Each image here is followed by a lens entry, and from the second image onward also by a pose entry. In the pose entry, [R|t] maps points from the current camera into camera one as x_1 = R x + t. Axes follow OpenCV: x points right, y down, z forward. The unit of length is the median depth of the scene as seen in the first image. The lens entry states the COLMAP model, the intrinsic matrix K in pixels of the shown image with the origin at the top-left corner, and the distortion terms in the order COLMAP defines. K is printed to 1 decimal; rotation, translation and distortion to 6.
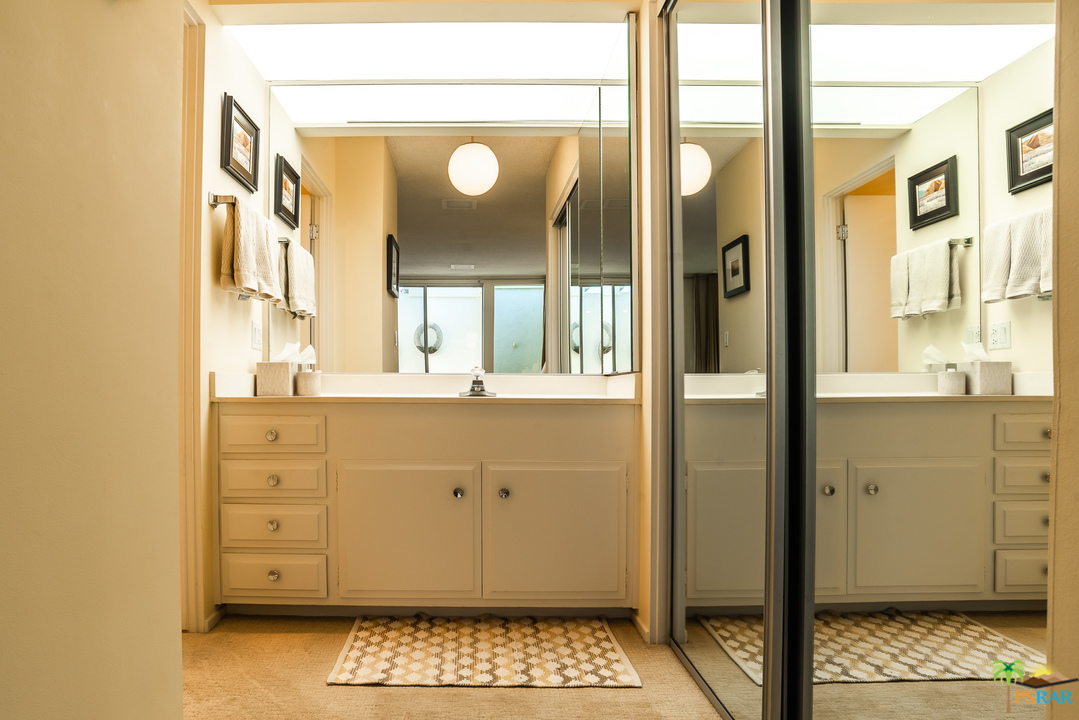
lens RADIAL K [[569.0, 0, 536.8], [0, 569.0, 369.2], [0, 0, 1]] dist [-0.096129, 0.068226]
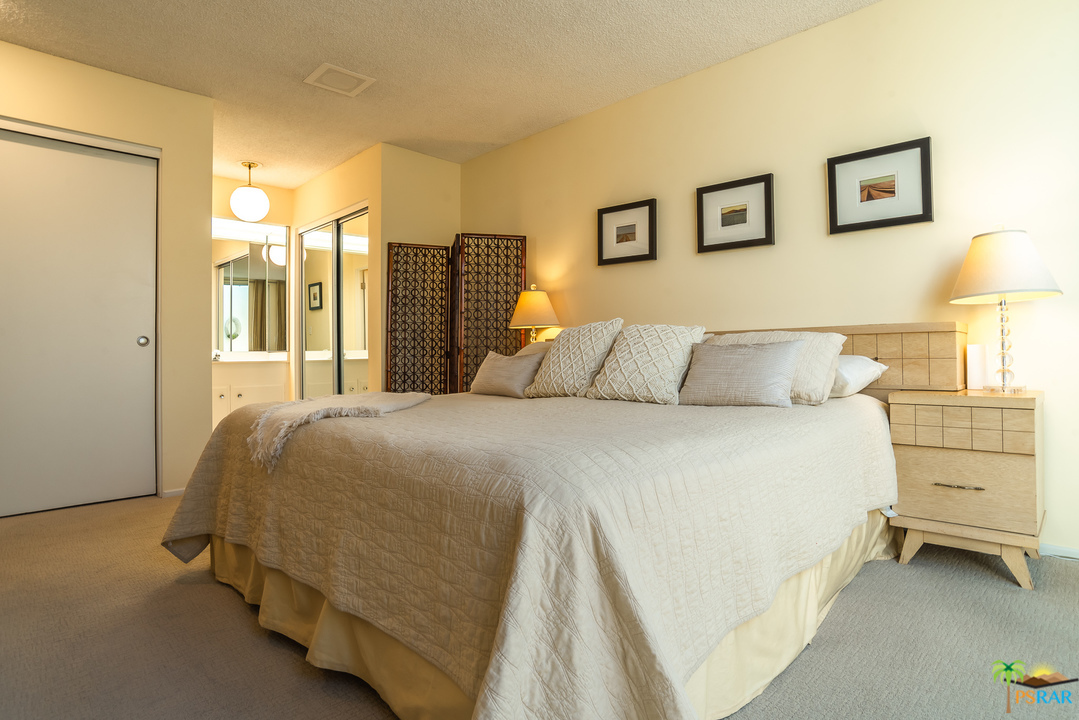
lens RADIAL K [[569.0, 0, 536.8], [0, 569.0, 369.2], [0, 0, 1]] dist [-0.096129, 0.068226]
pose [[0.727145, -0.019523, 0.686207, -0.674013], [-0.035512, 0.997187, 0.066001, -0.109255], [-0.685565, -0.072361, 0.724406, -1.523533]]
